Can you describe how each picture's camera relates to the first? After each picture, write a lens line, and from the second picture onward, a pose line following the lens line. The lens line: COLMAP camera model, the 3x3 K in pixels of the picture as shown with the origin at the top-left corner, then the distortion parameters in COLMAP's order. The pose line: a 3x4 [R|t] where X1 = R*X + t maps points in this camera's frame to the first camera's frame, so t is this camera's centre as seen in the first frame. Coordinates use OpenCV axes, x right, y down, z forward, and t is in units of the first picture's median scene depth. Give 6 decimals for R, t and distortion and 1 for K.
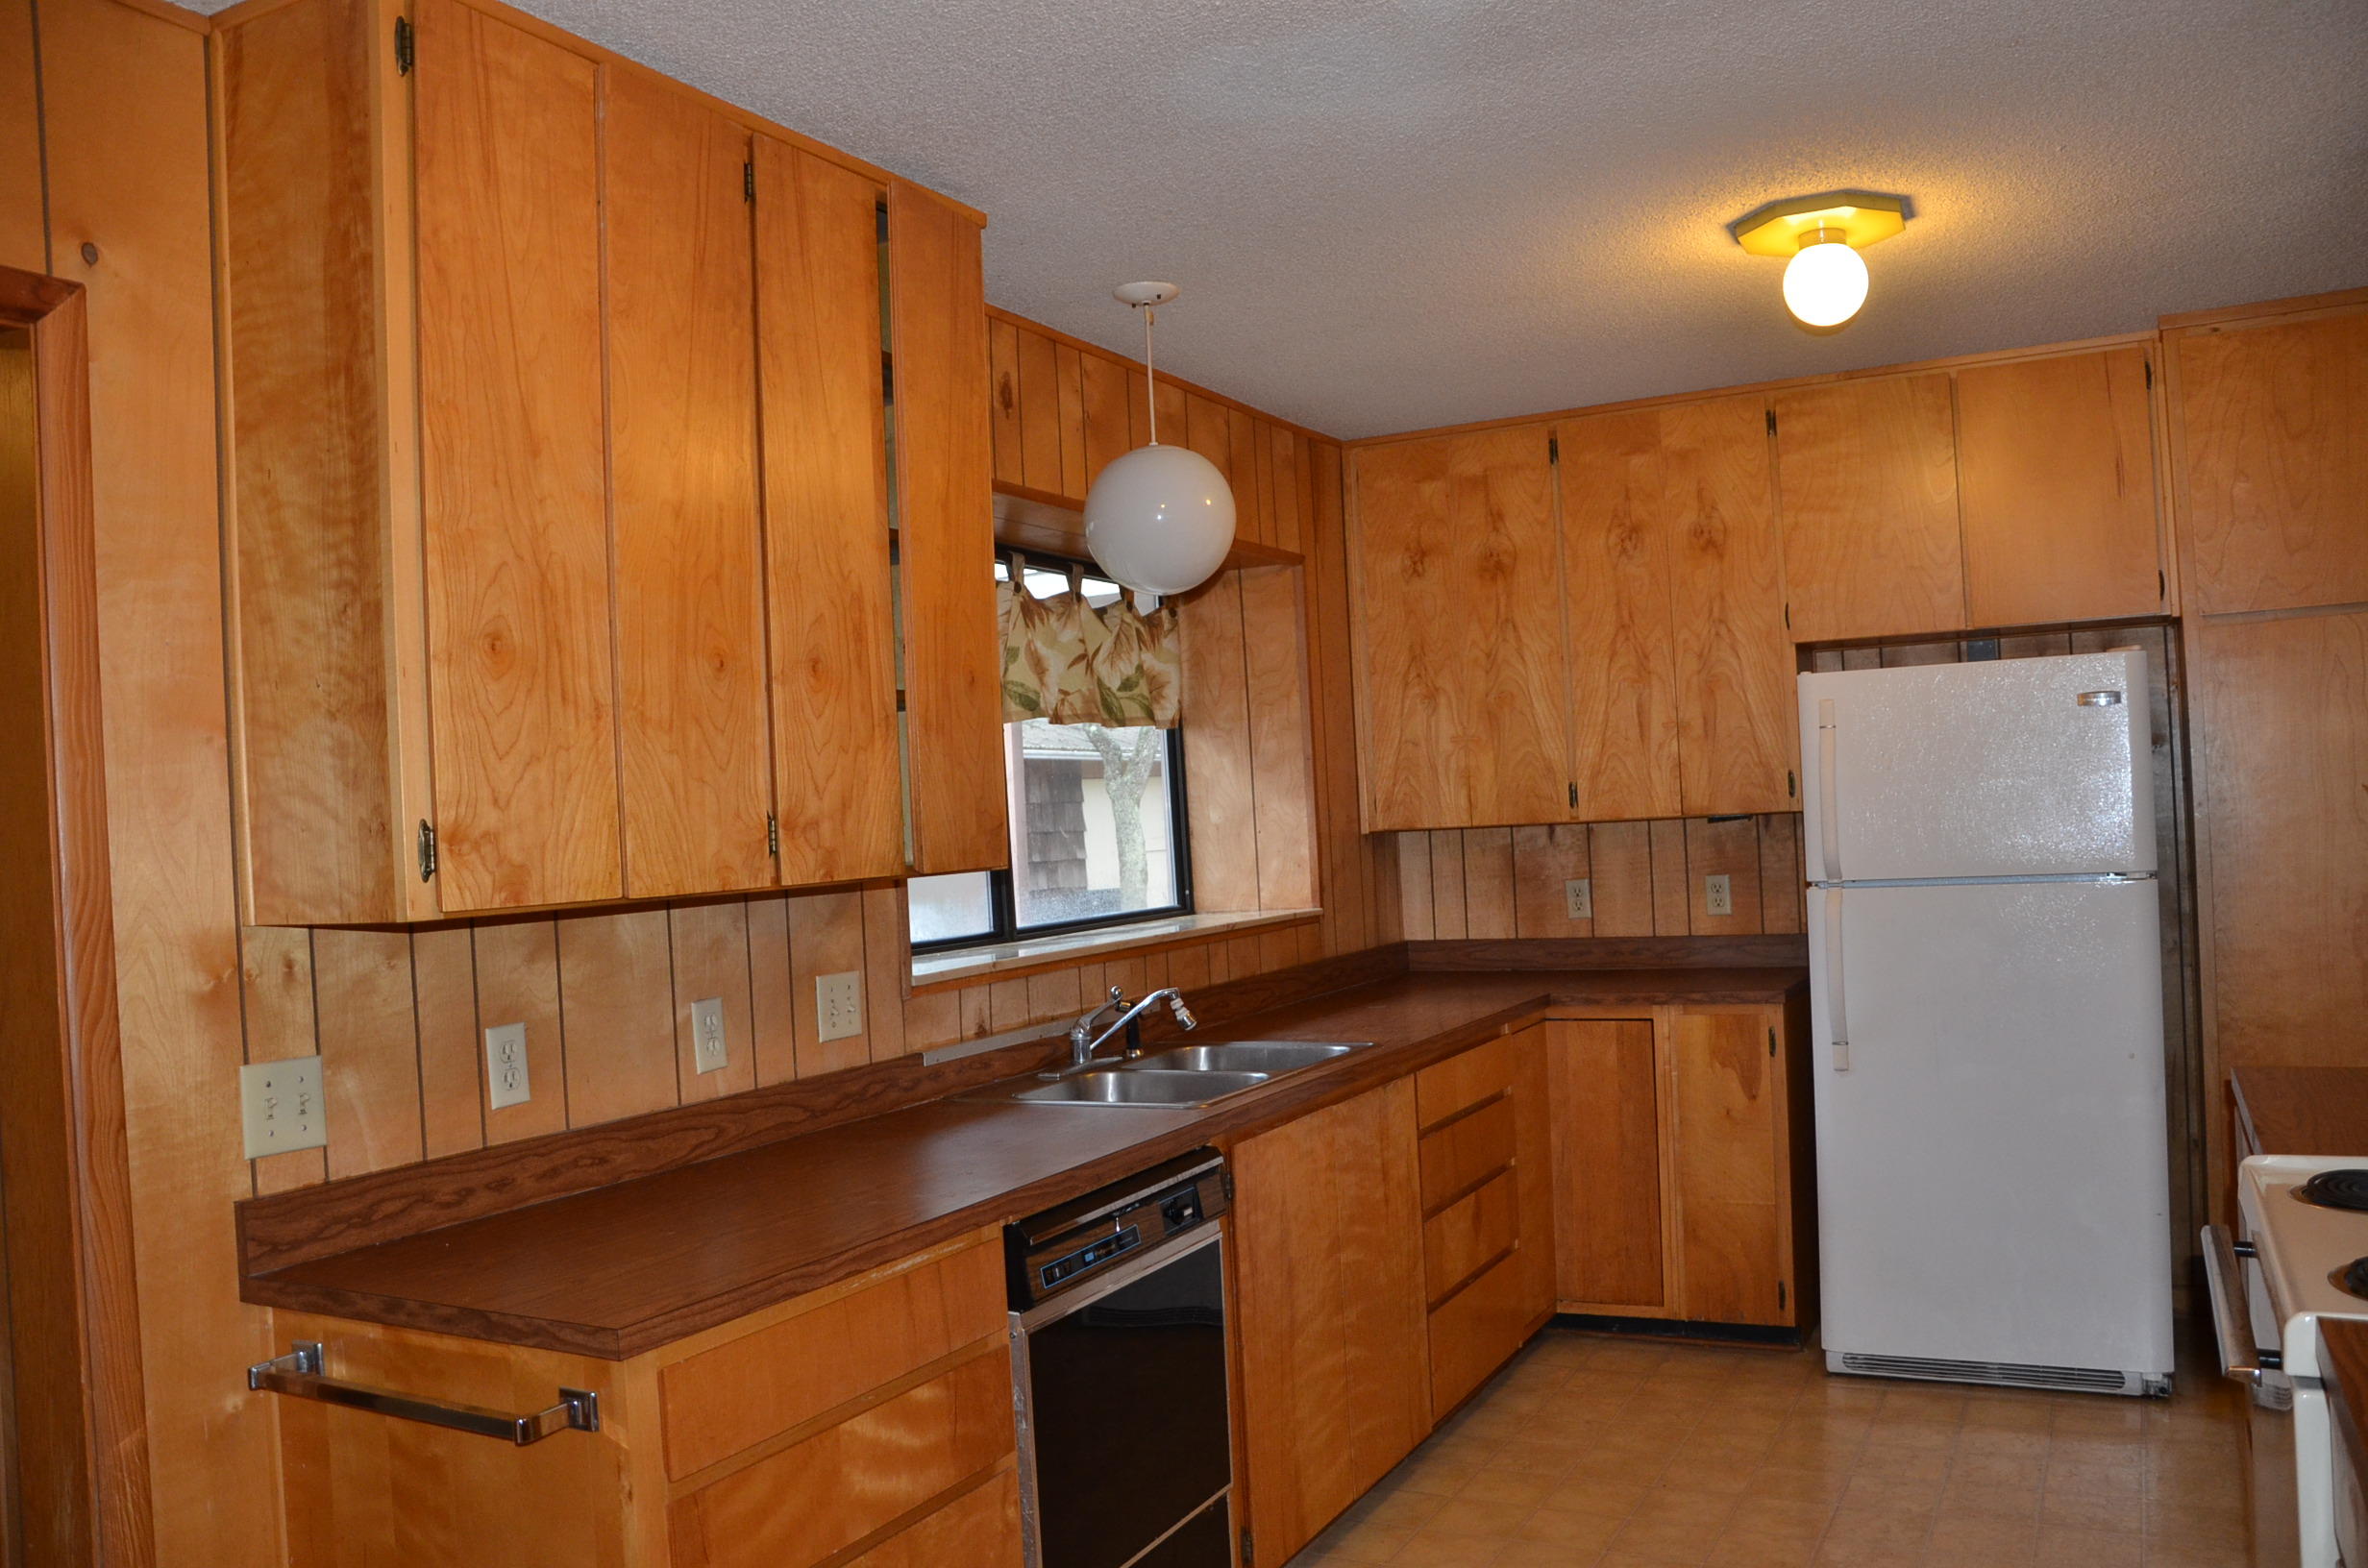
lens RADIAL K [[1860.0, 0, 1193.8], [0, 1860.0, 802.1], [0, 0, 1]] dist [-0.152757, 0.113787]
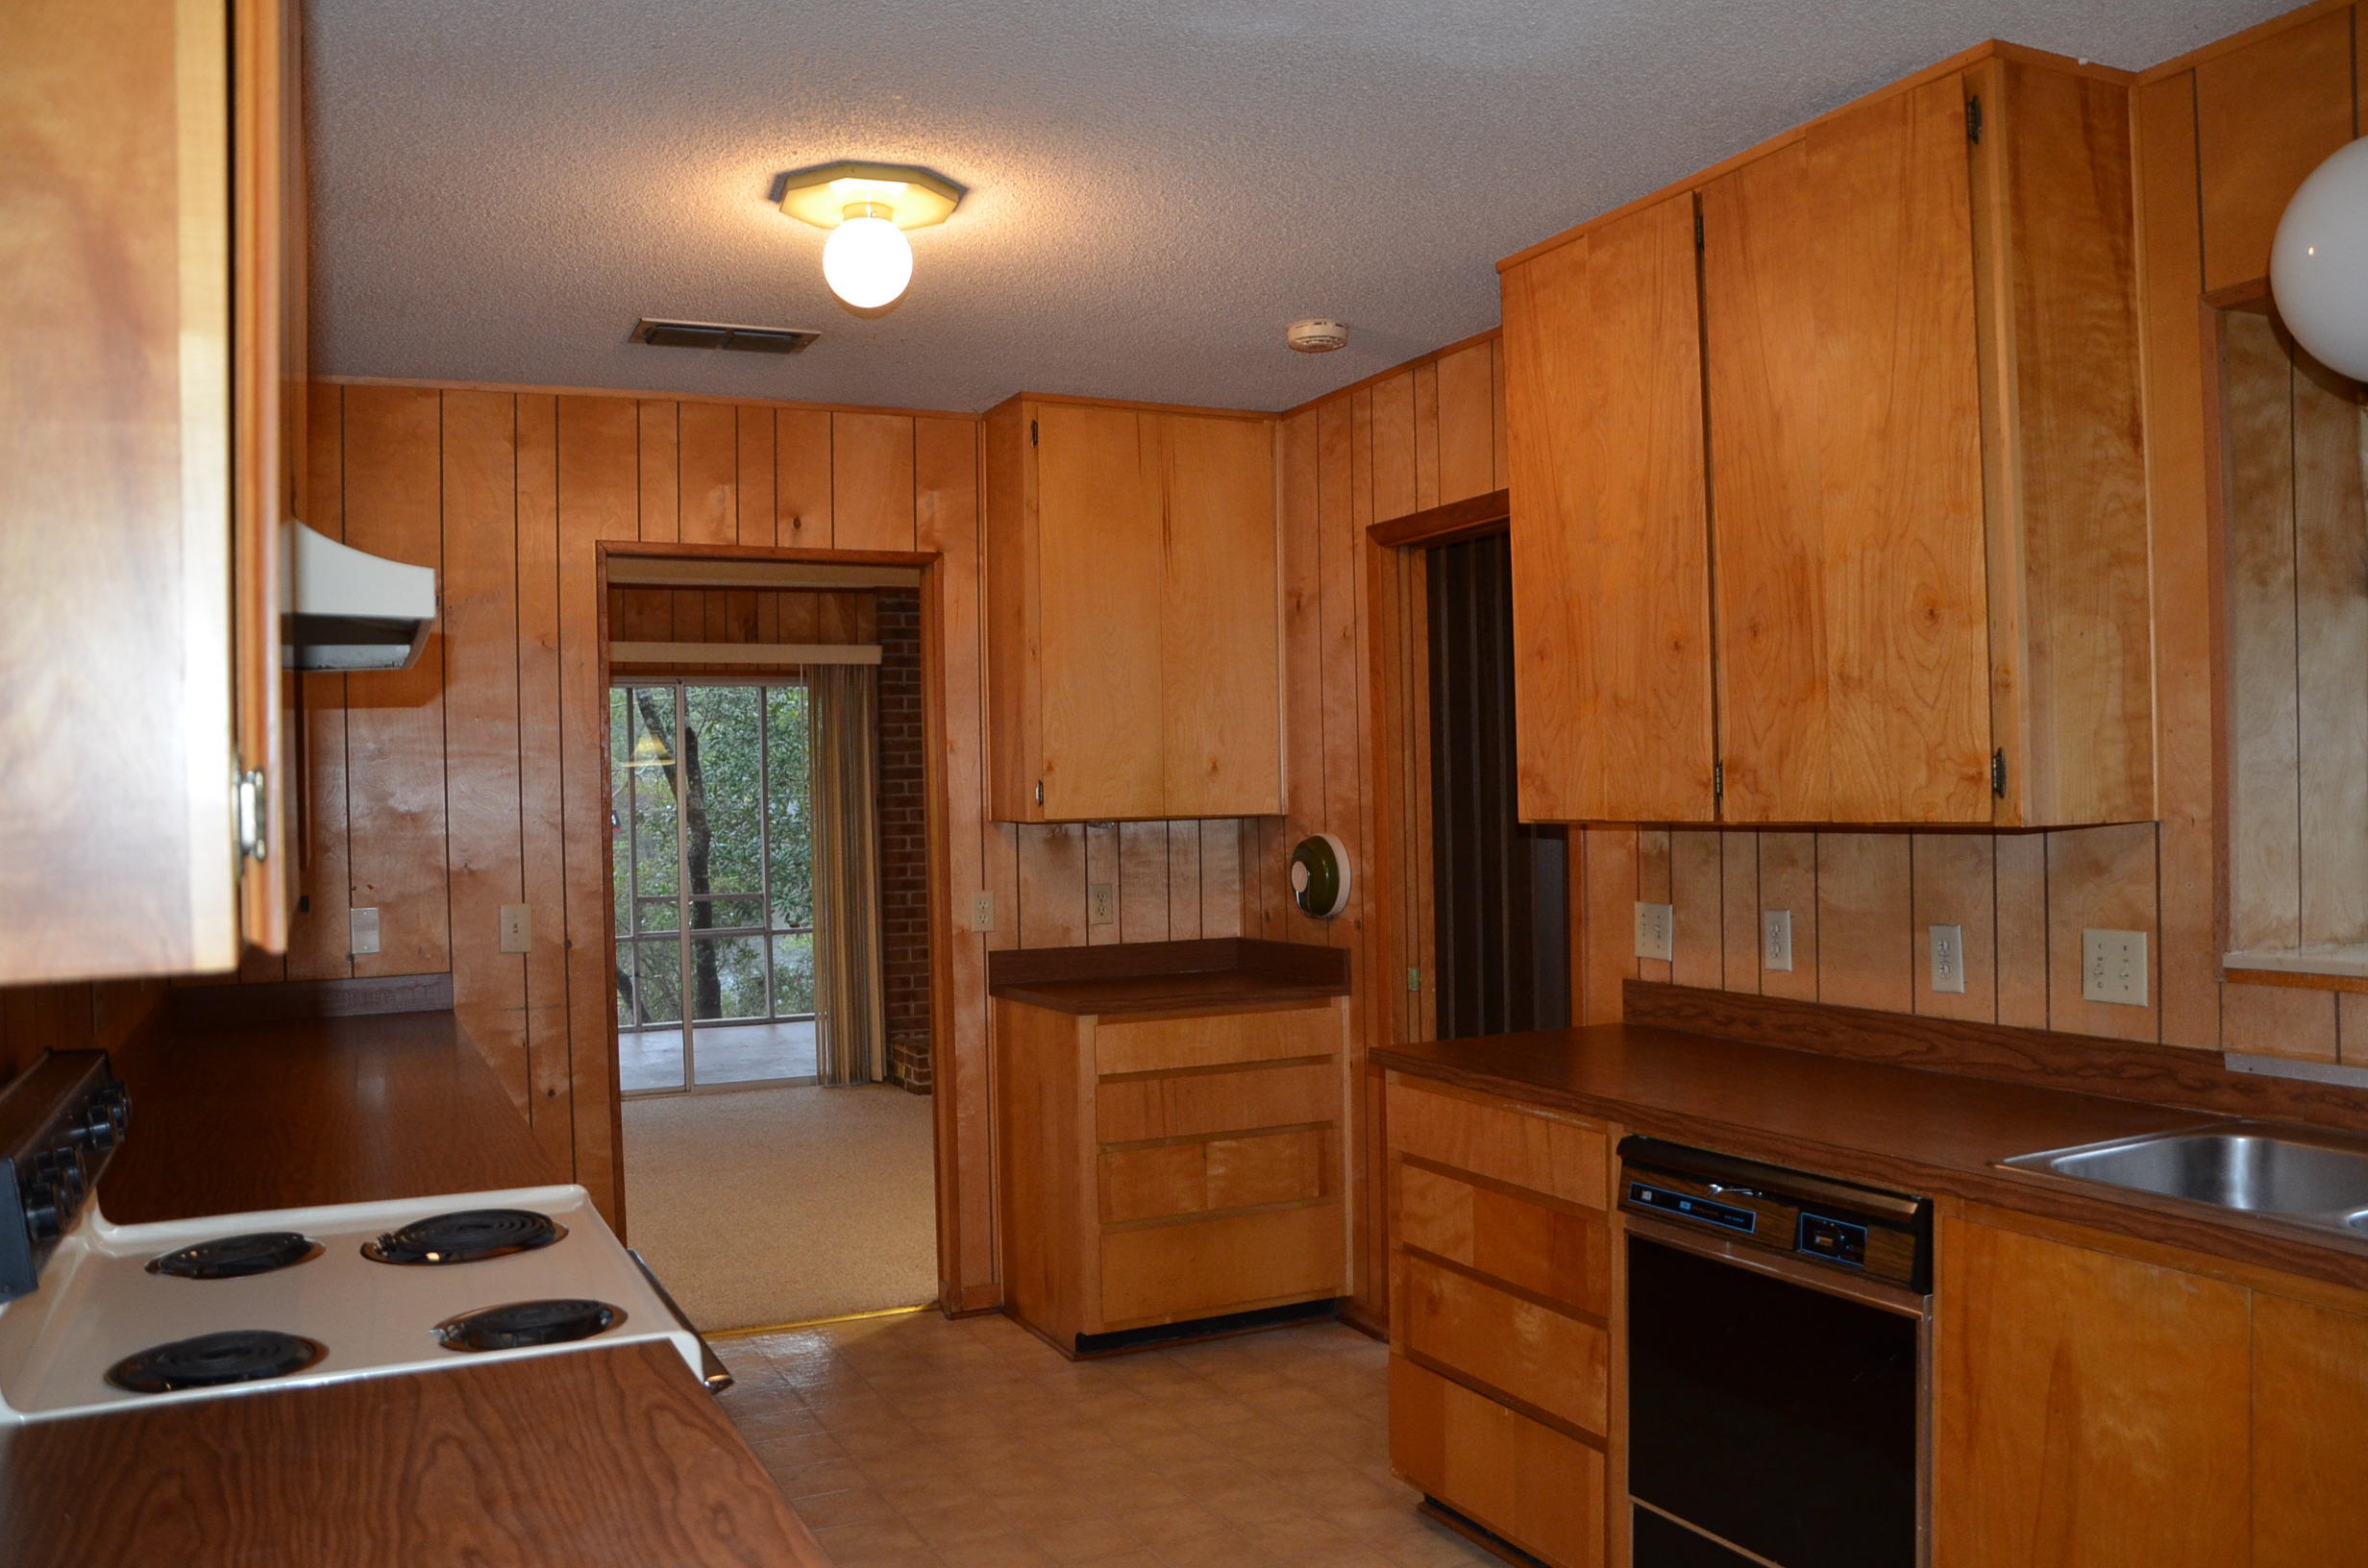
lens RADIAL K [[1860.0, 0, 1197.2], [0, 1860.0, 804.5], [0, 0, 1]] dist [-0.152757, 0.113787]
pose [[-0.591546, 0.070133, -0.803215, 0.647898], [0.057354, 0.997346, 0.044845, -0.026955], [0.804229, -0.019540, -0.593999, 0.992745]]
